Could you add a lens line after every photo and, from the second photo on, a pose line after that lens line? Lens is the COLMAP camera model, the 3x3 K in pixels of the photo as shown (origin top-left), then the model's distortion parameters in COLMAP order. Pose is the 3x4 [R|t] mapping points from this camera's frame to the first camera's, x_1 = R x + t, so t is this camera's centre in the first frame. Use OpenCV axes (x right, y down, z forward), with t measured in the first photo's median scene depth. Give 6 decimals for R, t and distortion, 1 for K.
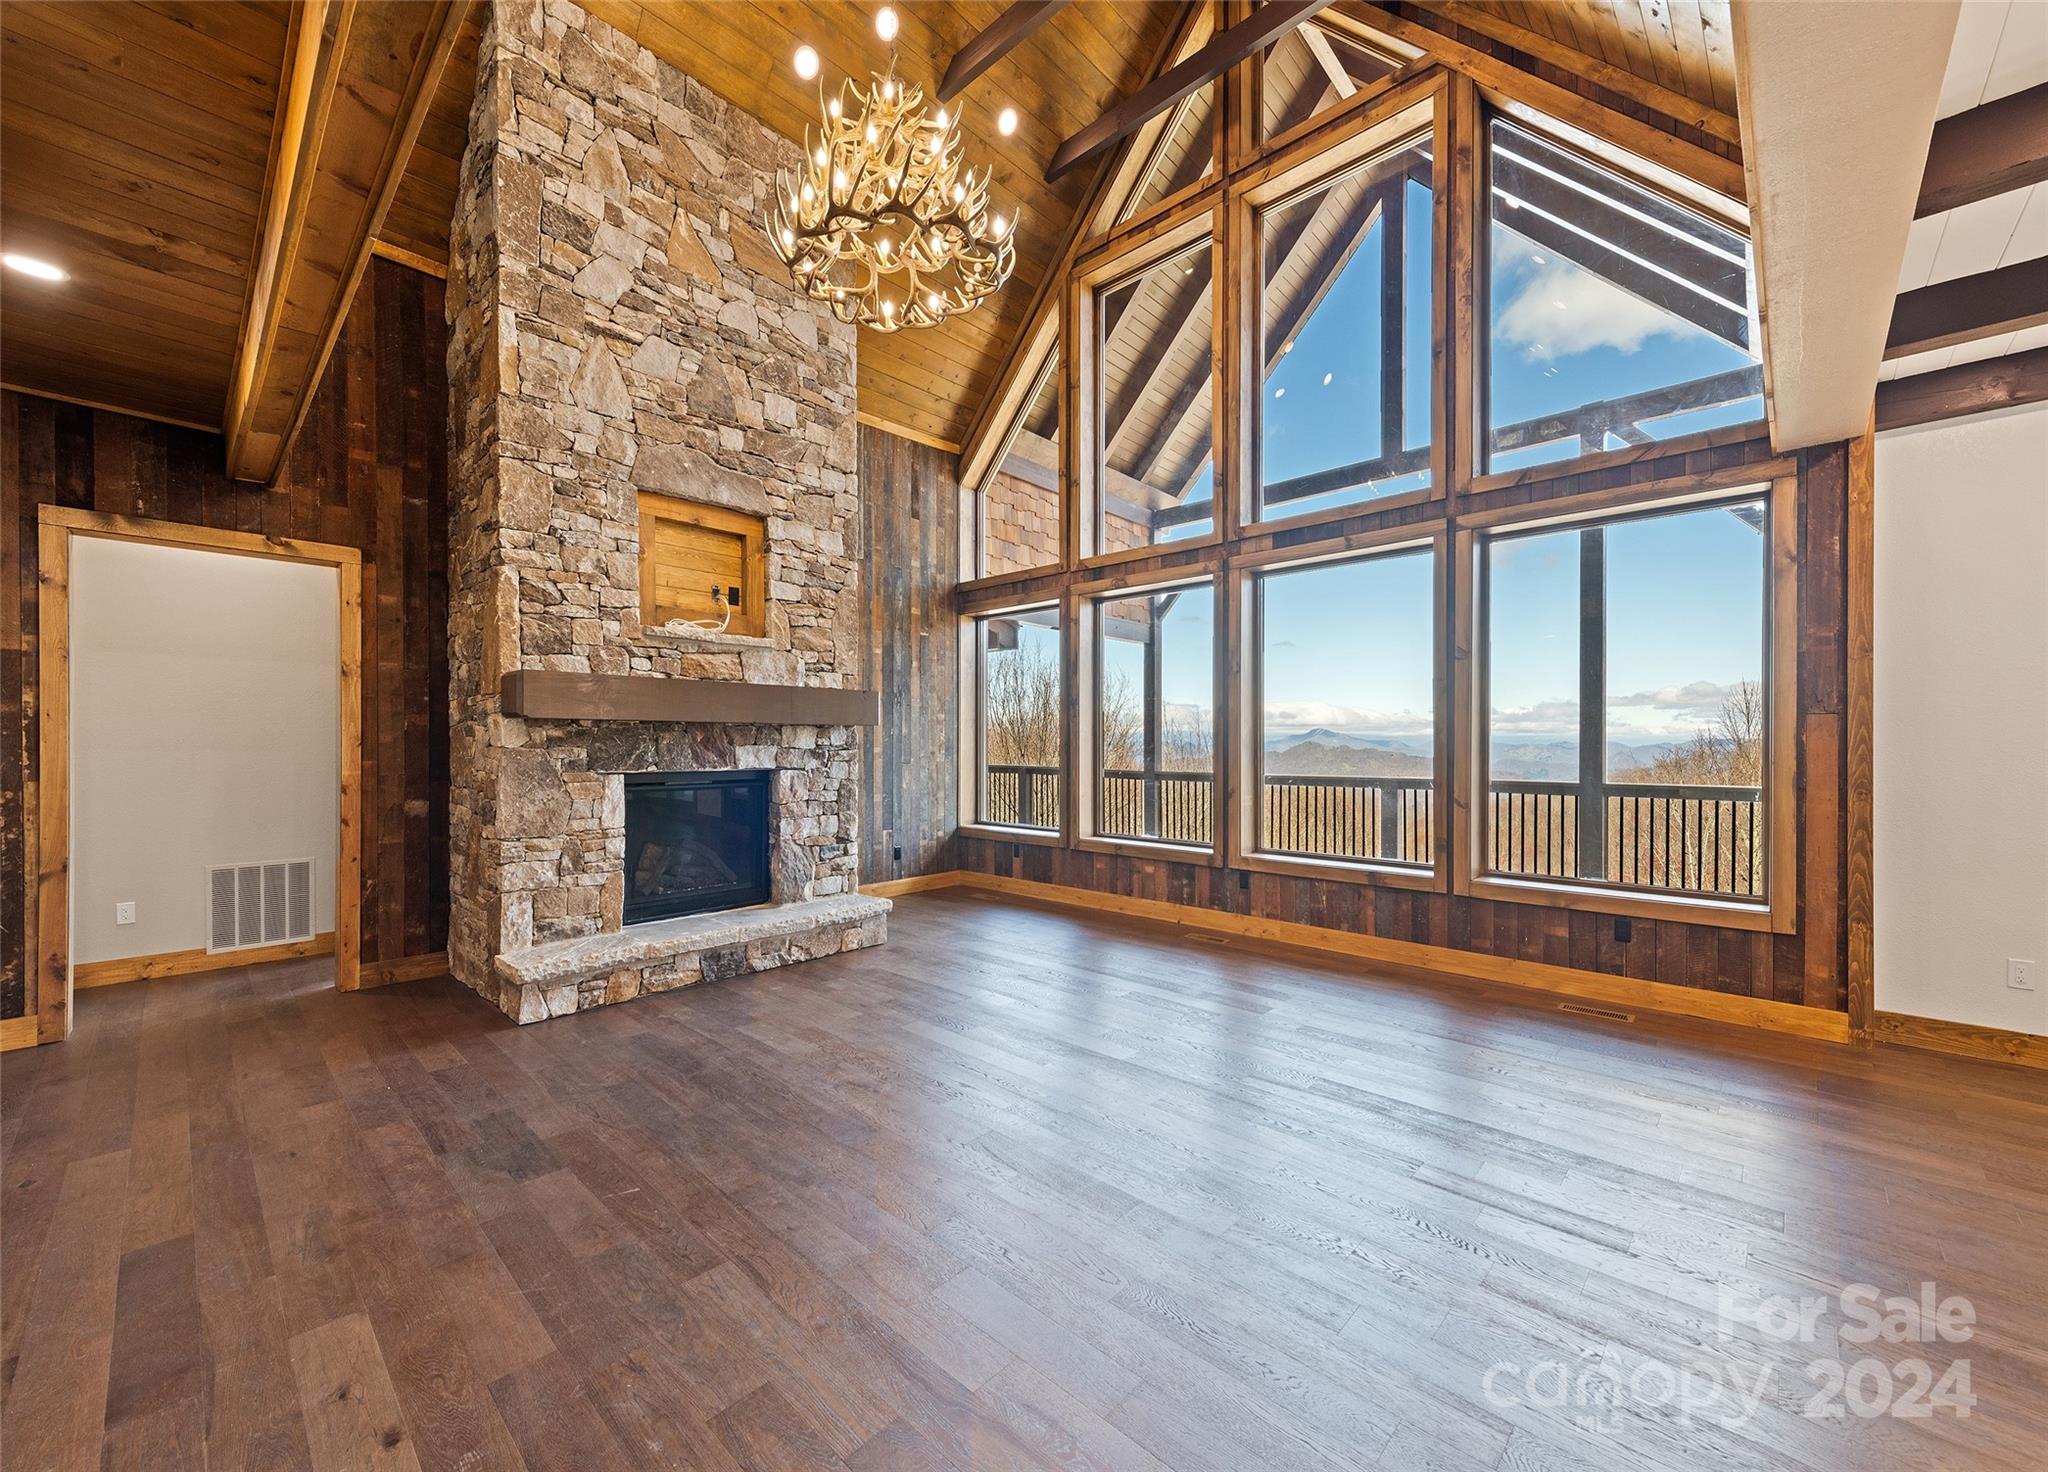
lens RADIAL K [[803.6, 0, 1023.1], [0, 803.6, 744.0], [0, 0, 1]] dist [0.020911, -0.006823]
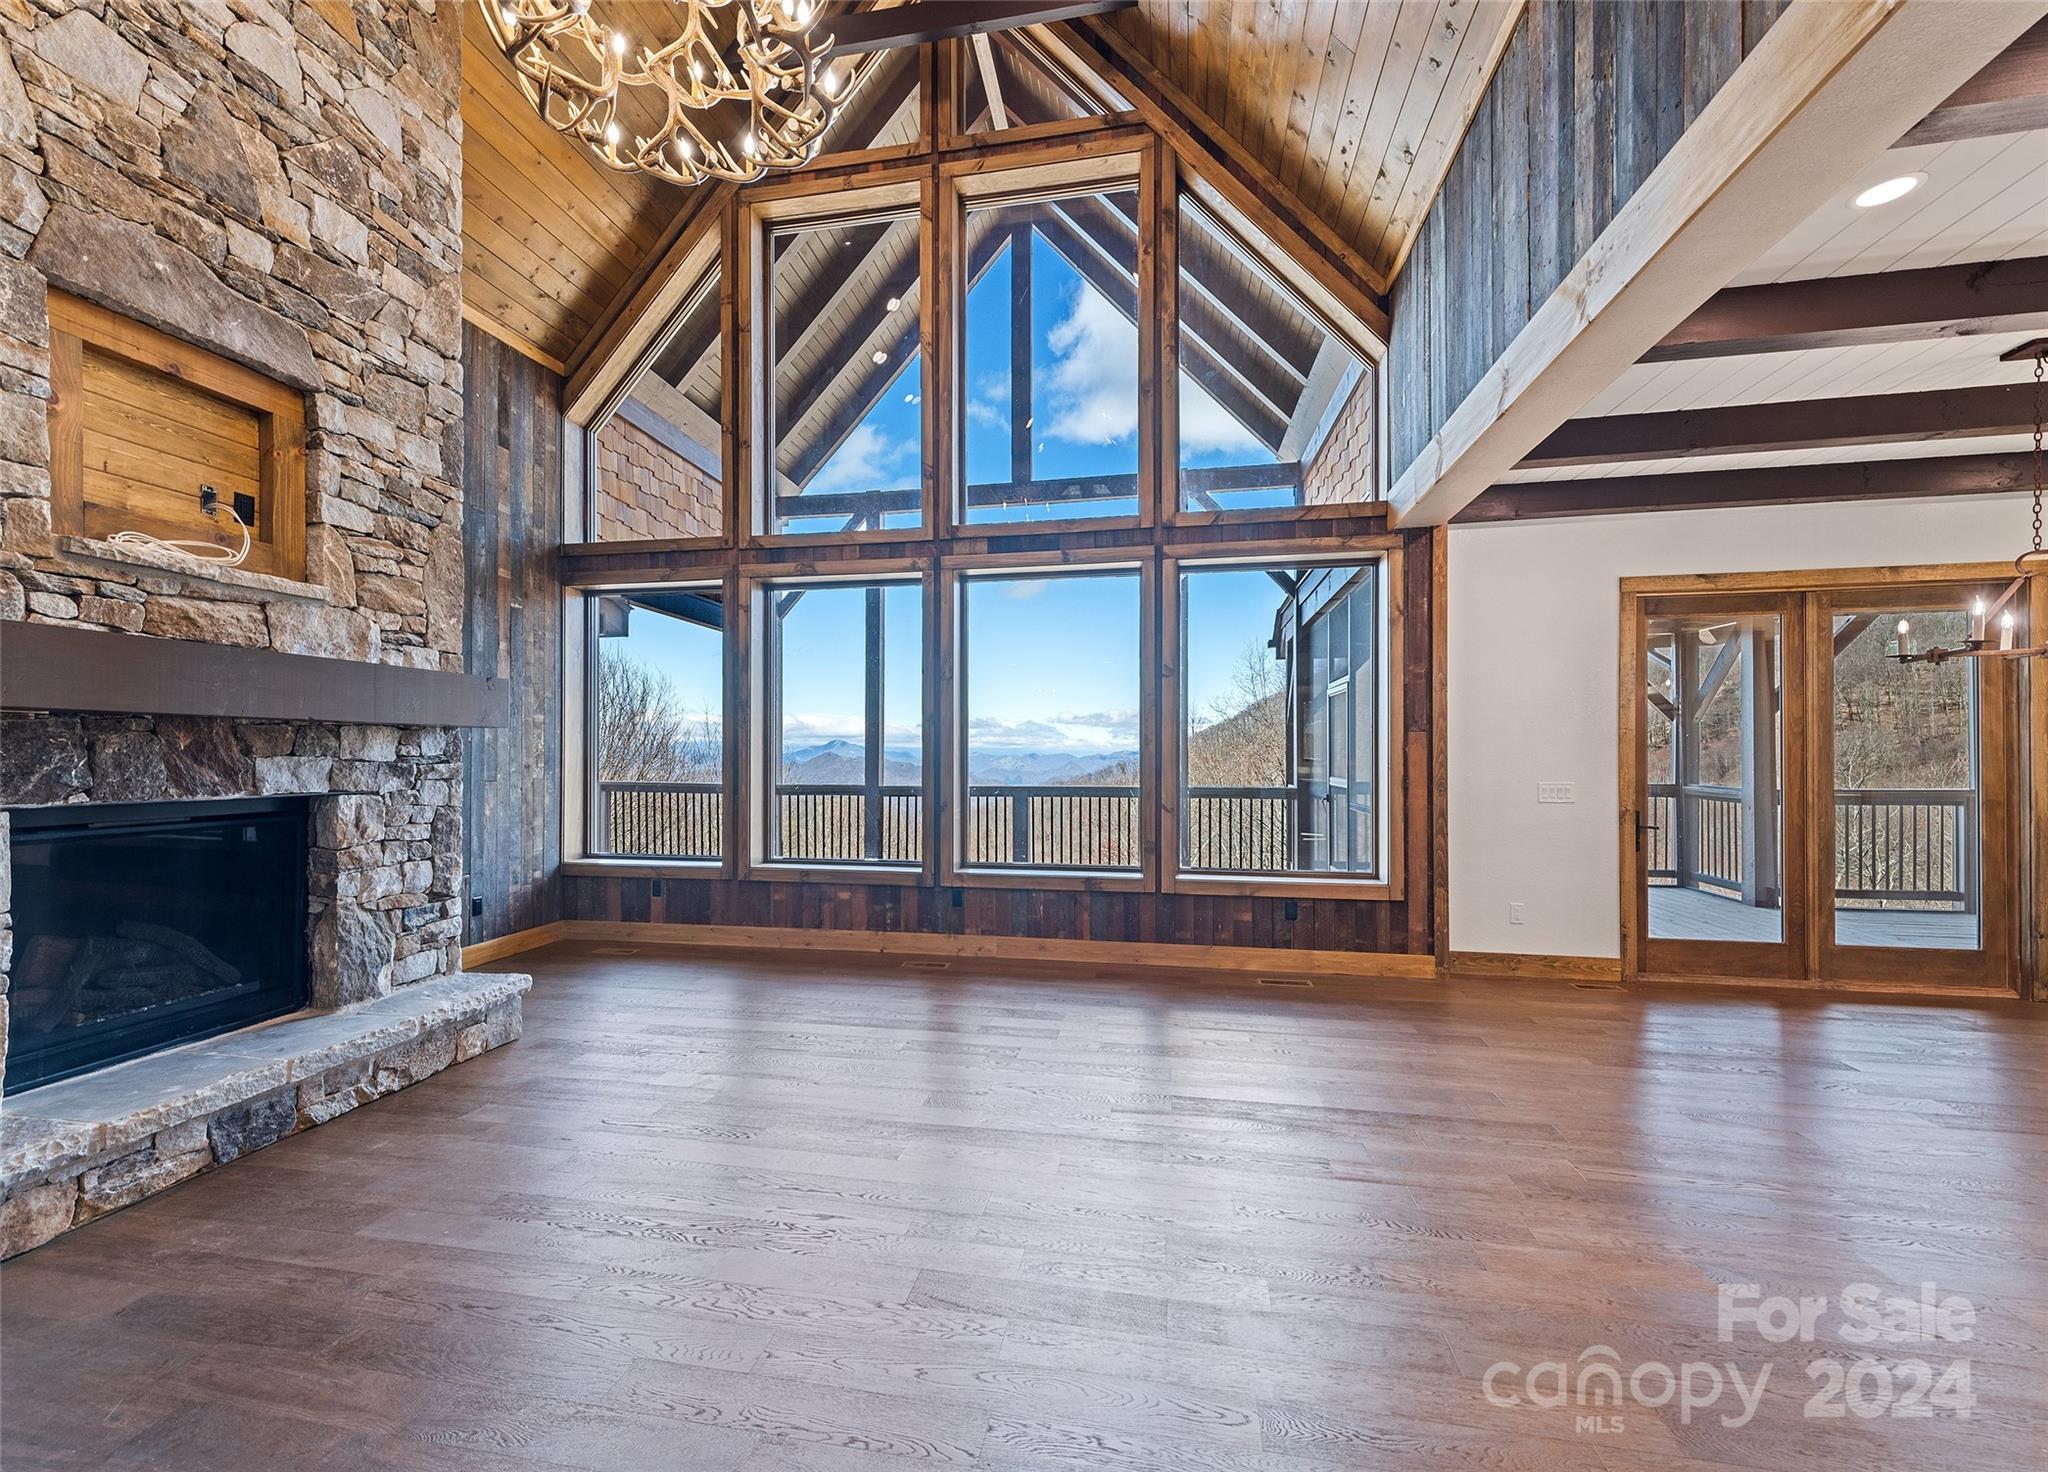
lens RADIAL K [[815.6, 0, 1017.1], [0, 815.6, 749.1], [0, 0, 1]] dist [0.018680, -0.005496]
pose [[0.841669, 0.003565, 0.539982, -0.213869], [0.000505, 0.999973, -0.007389, 0.001160], [-0.539993, 0.006492, 0.841644, 0.175222]]
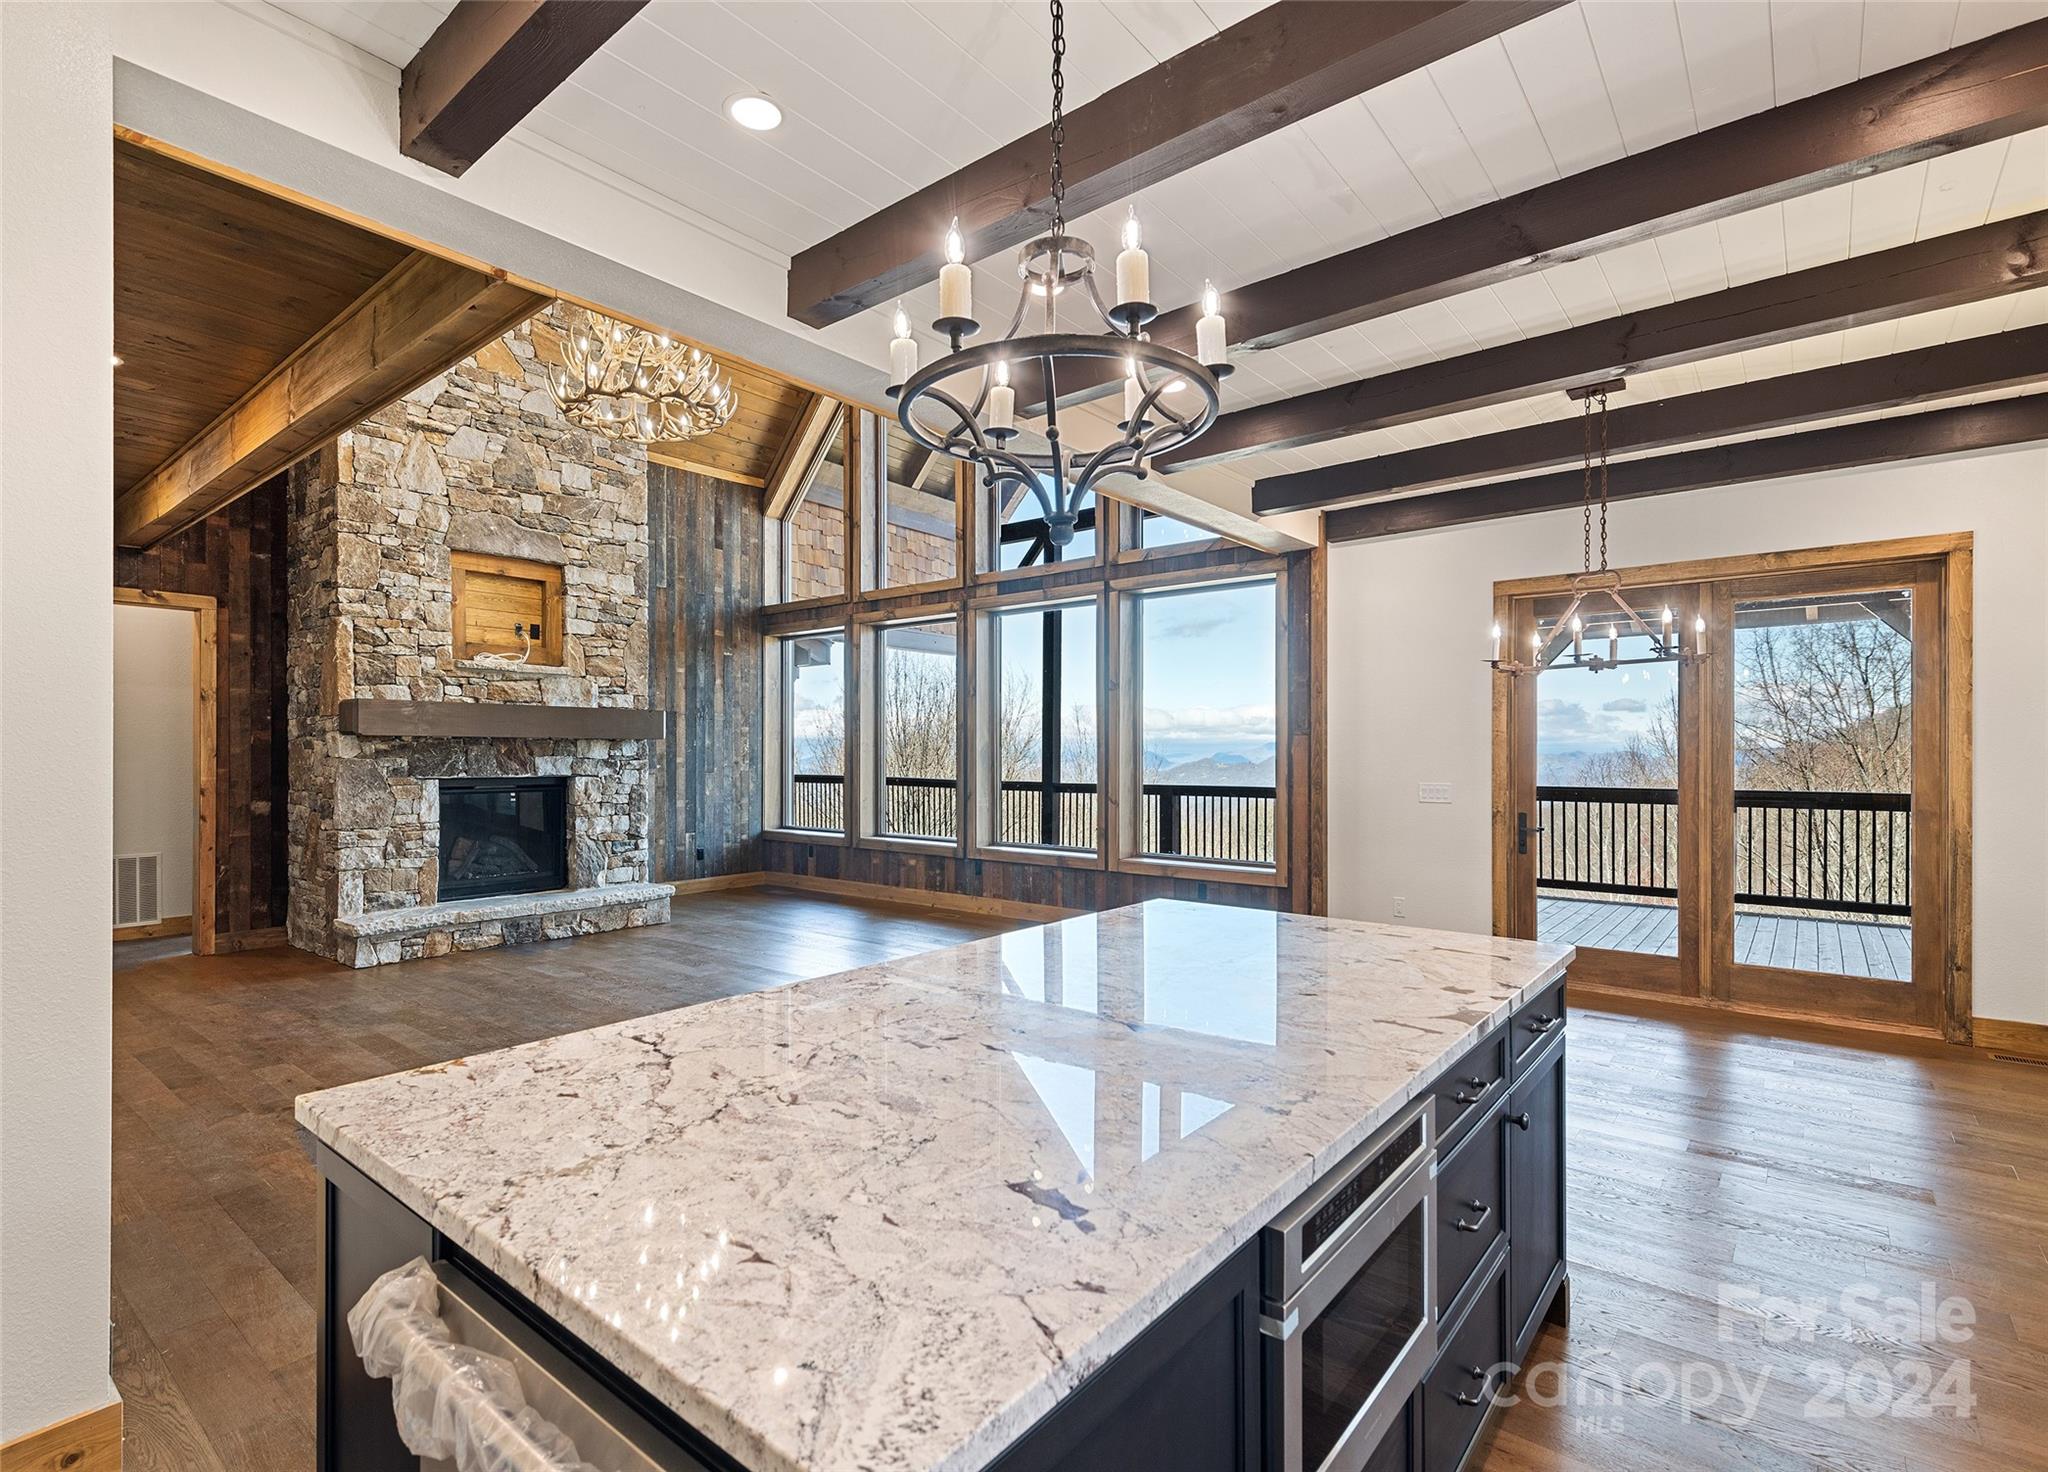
lens RADIAL K [[977.4, 0, 1024.6], [0, 977.4, 751.5], [0, 0, 1]] dist [0.026471, -0.013297]
pose [[0.997205, 0.000635, 0.074710, 0.269816], [-0.000508, 0.999998, -0.001721, -0.003169], [-0.074711, 0.001678, 0.997204, -0.535448]]
